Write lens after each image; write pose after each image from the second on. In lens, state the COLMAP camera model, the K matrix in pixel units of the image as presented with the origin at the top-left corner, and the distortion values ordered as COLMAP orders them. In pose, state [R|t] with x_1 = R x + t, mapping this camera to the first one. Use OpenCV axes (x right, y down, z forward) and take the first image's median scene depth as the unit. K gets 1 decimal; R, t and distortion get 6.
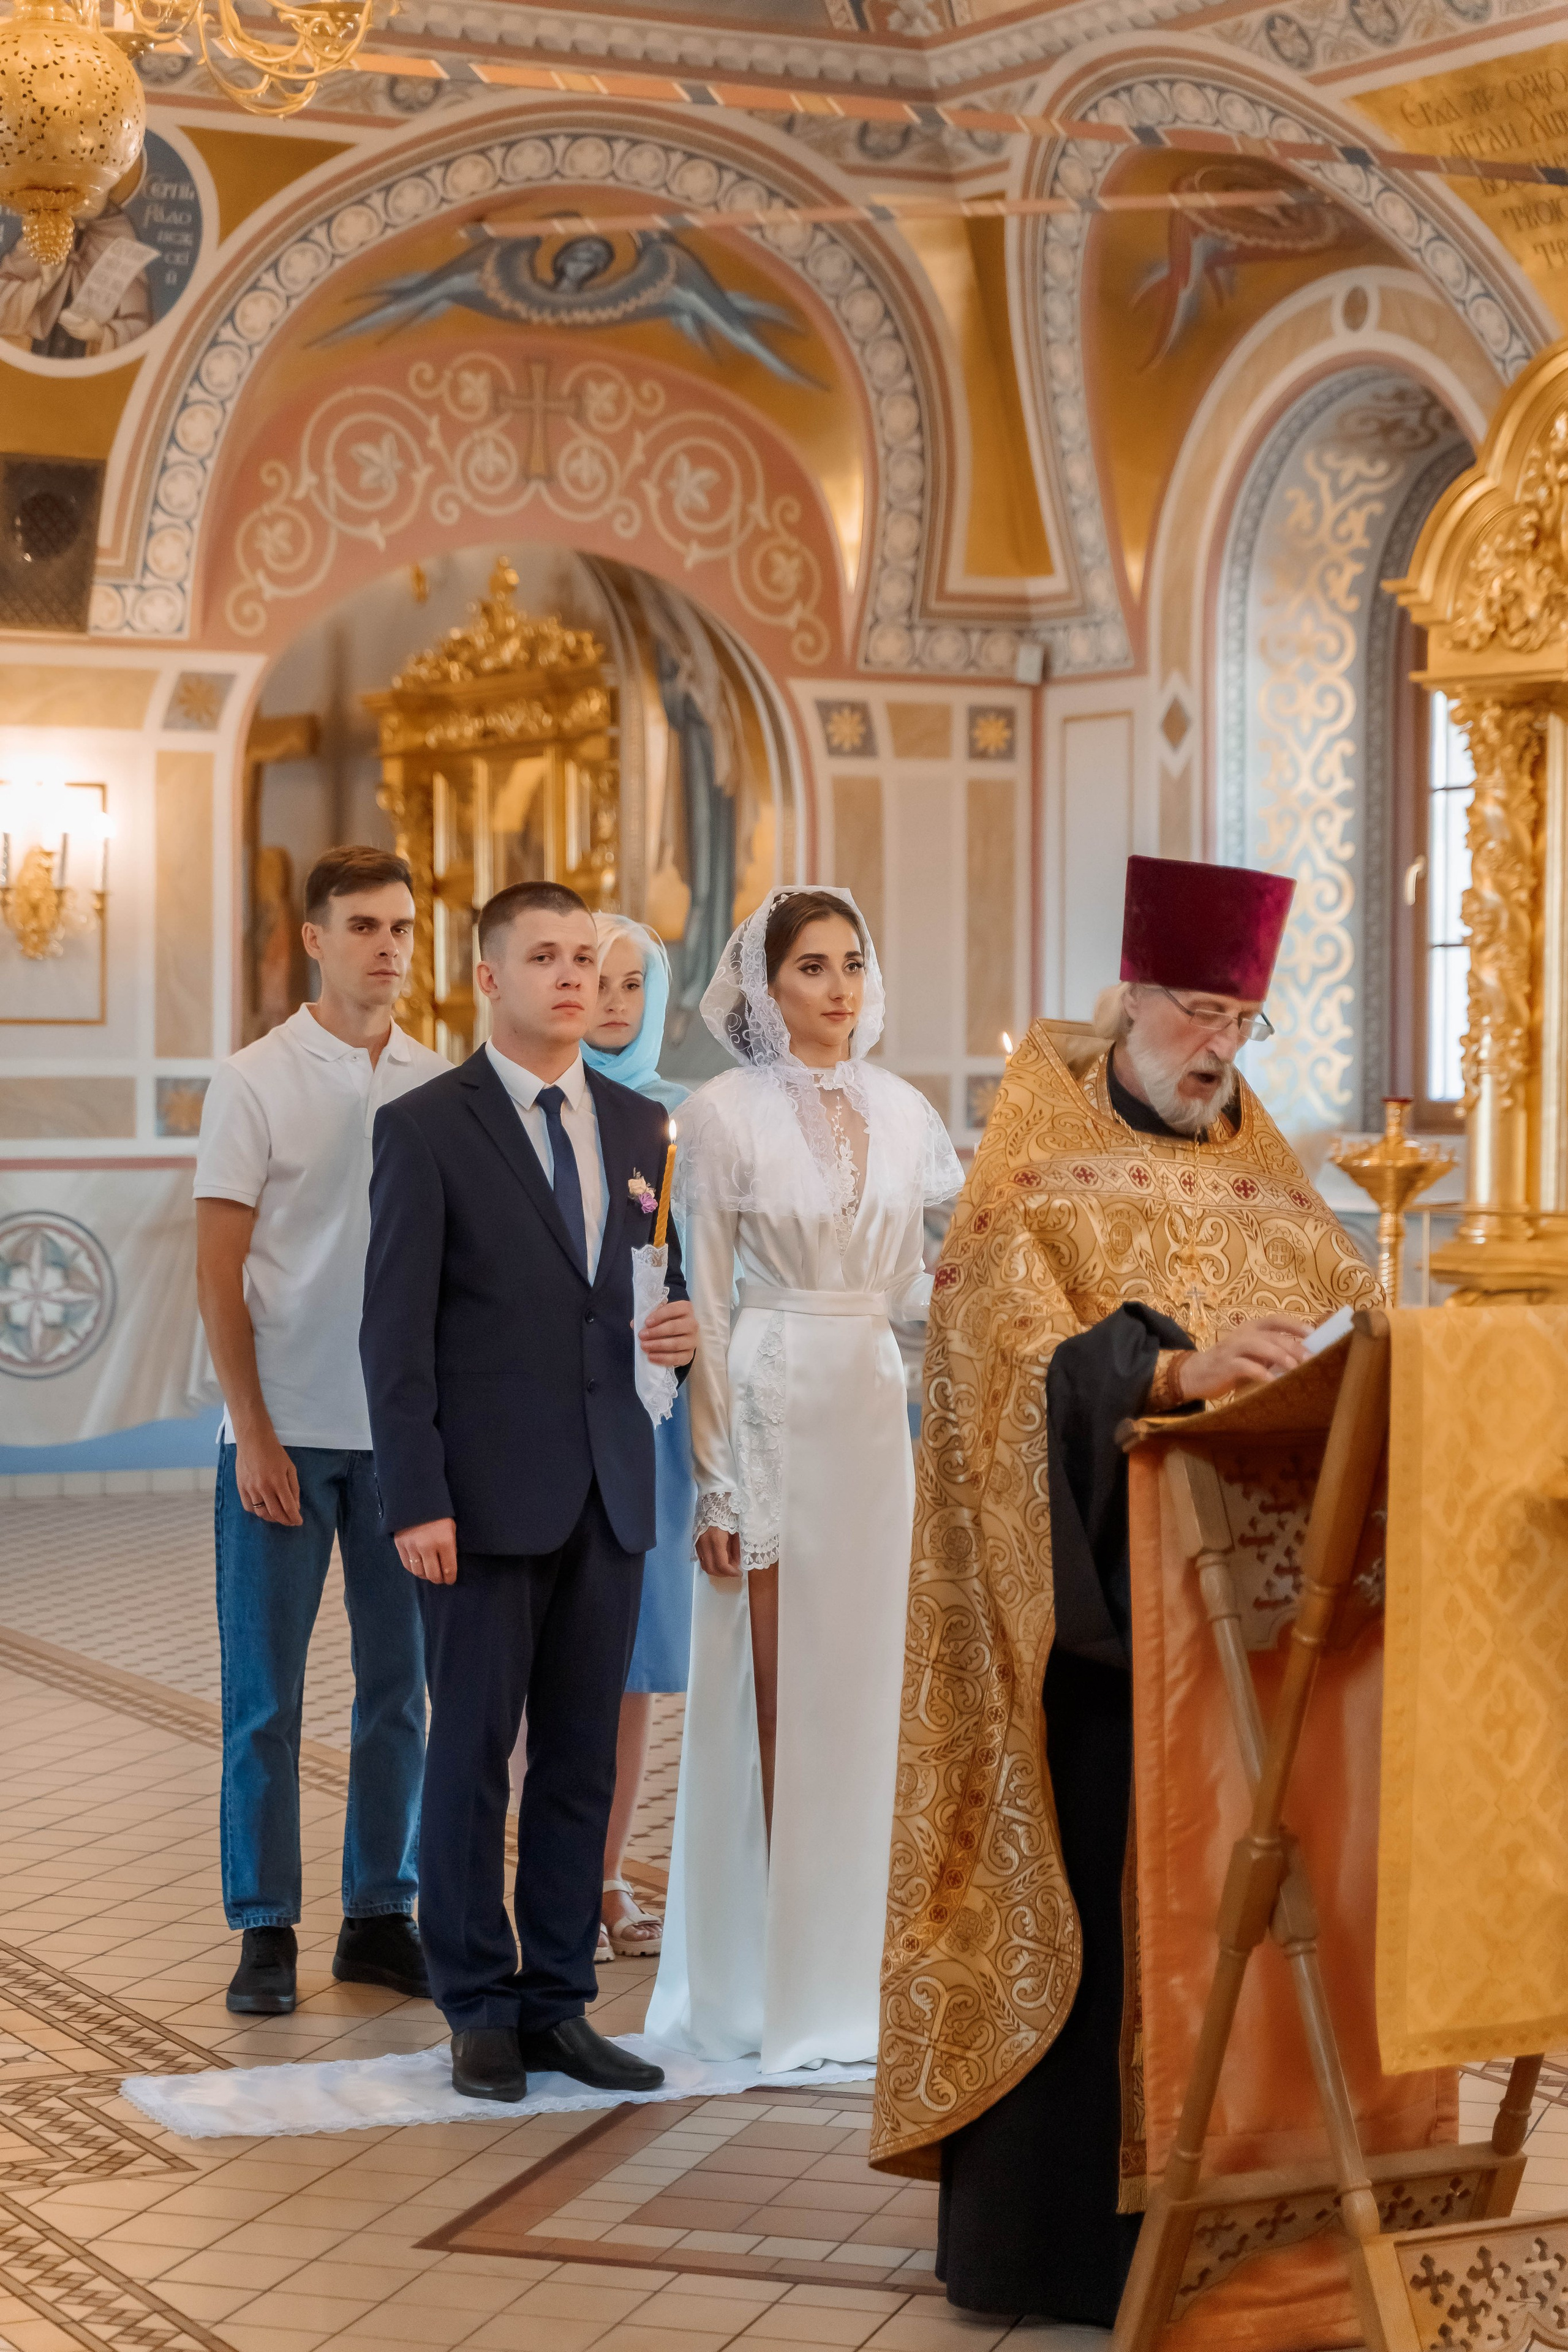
lens RADIAL K [[4838.3, 0, 784.0], [0, 4838.3, 1175.7], [0, 0, 1]] dist [0.119954, 0.000000]
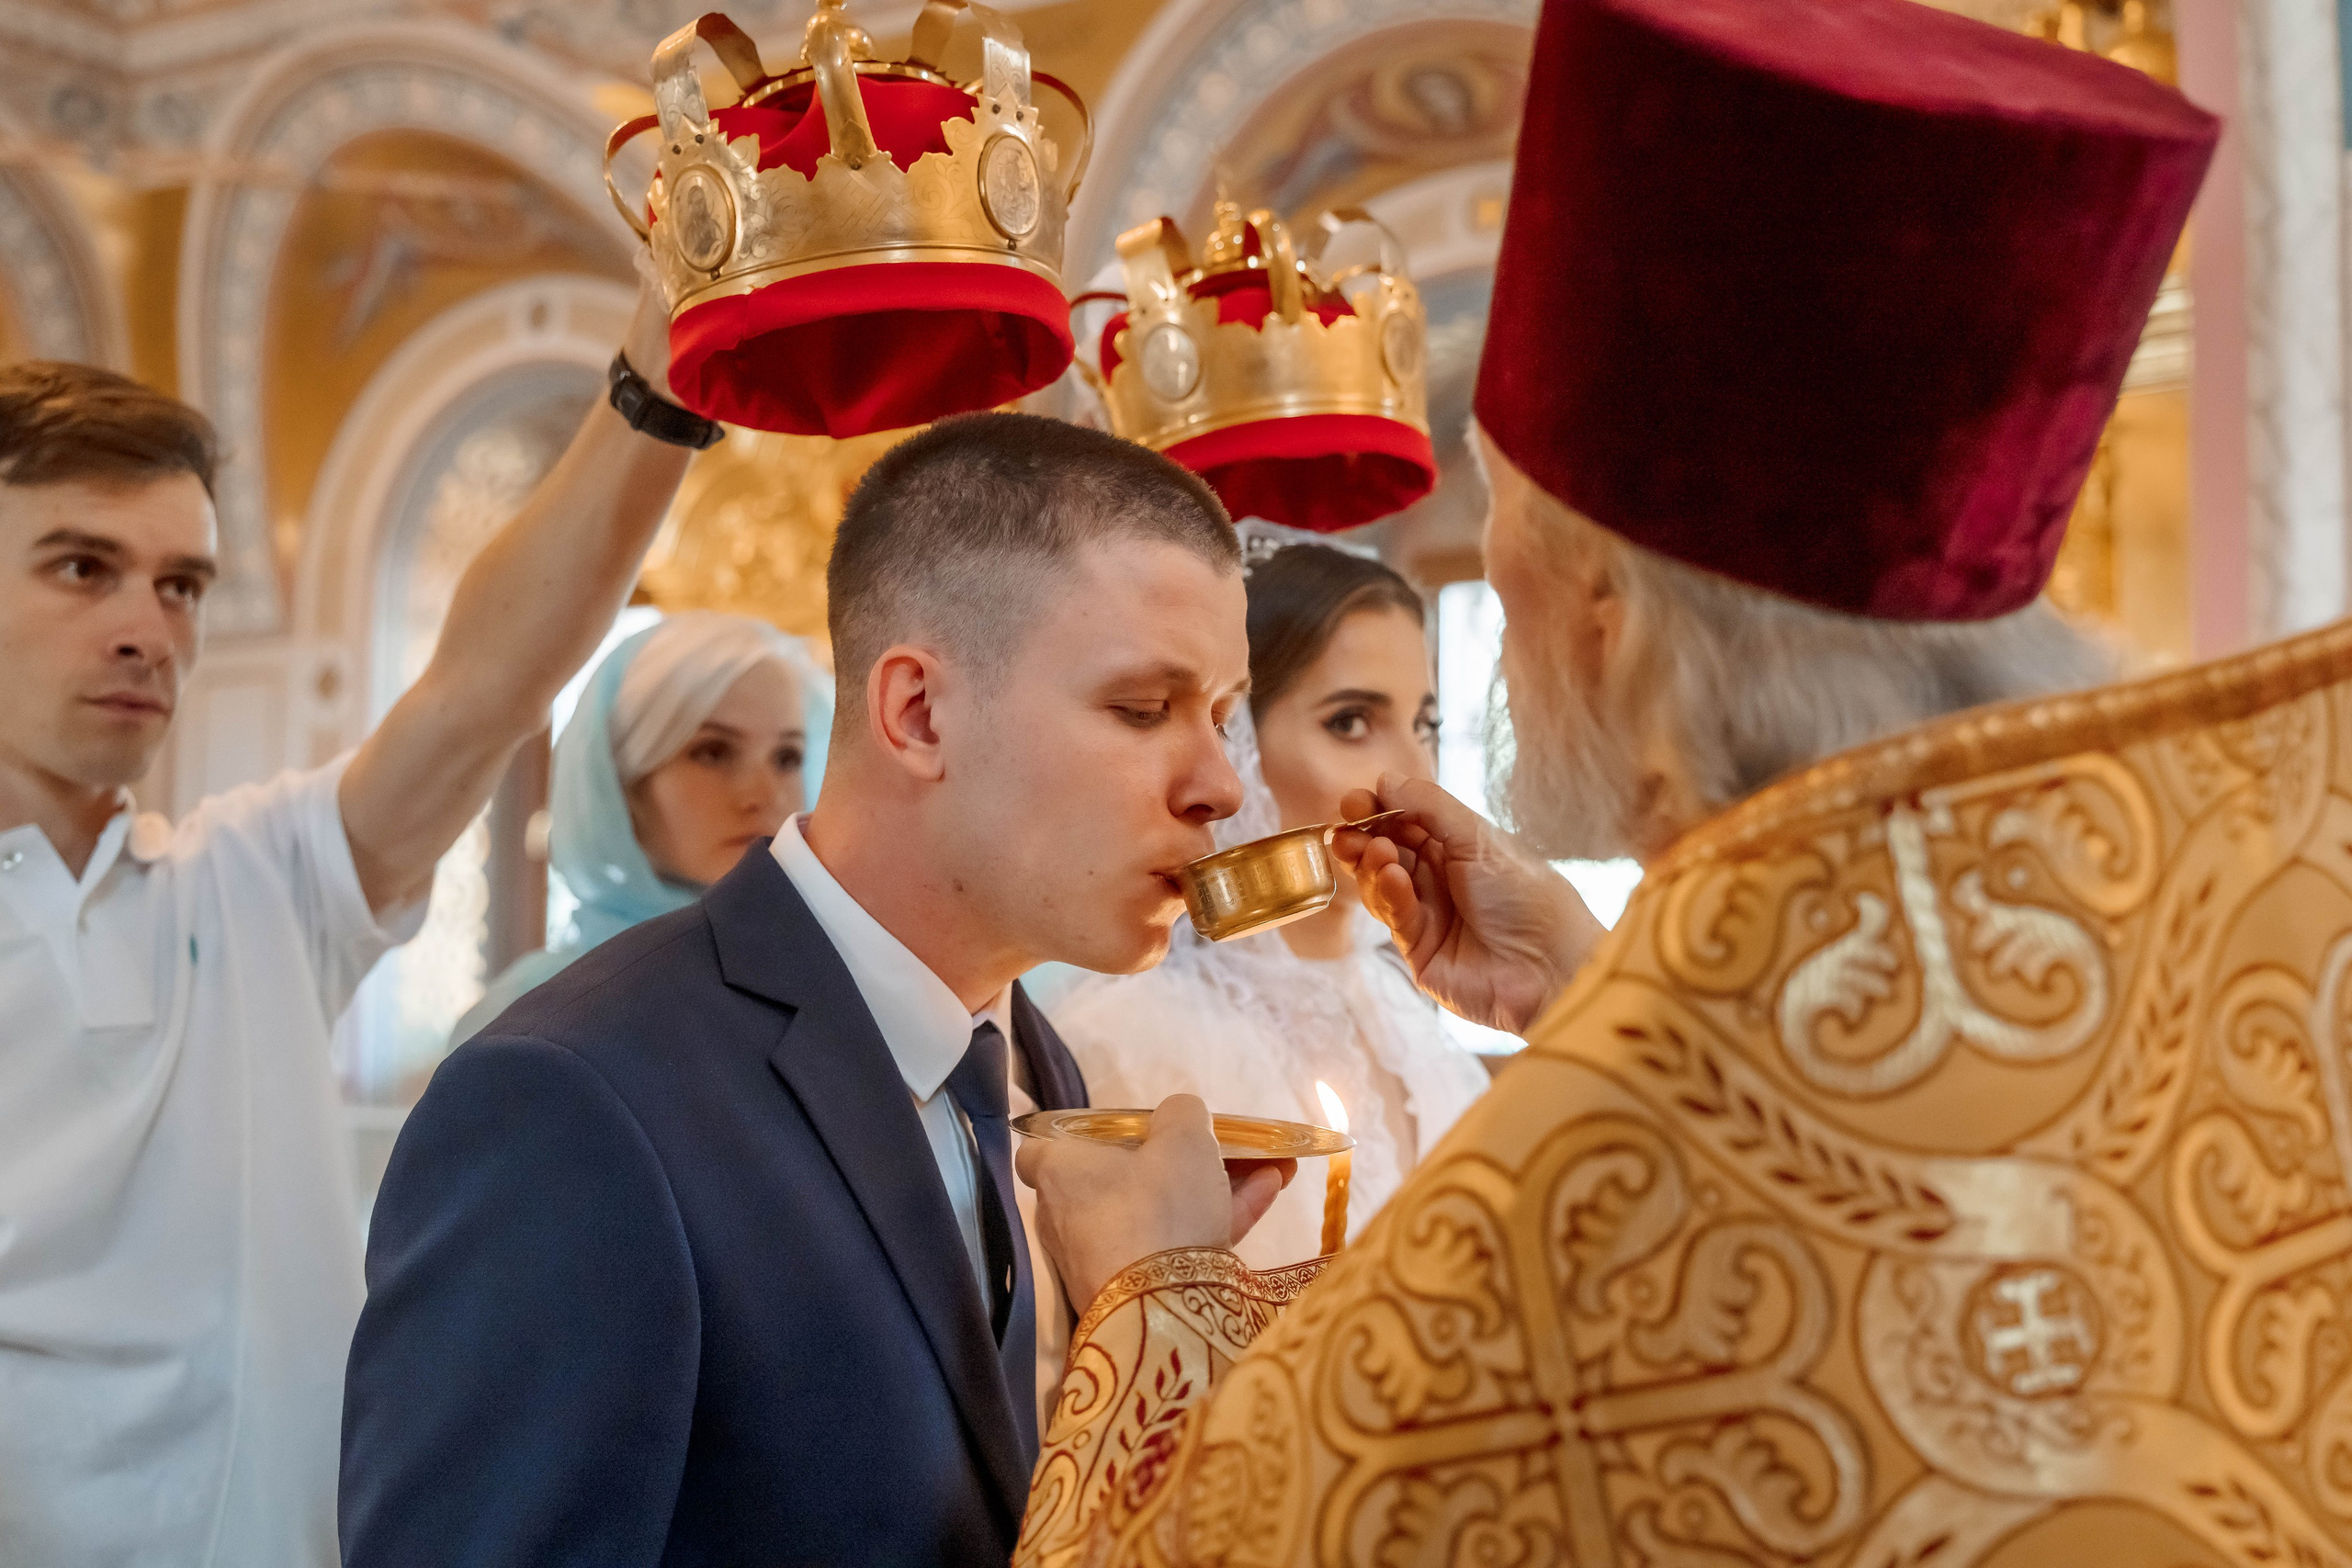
lens RADIAL K [[2702.7, 0, 1178.0], [0, 2702.7, 781.2], [0, 0, 1]] dist [0.011865, 0.000000]
pose [[0.871507, 0.032979, 0.489273, -0.055566], [0.016704, 0.995160, -0.096833, -0.008266], [-0.490098, 0.092563, 0.866739, 0.395944]]
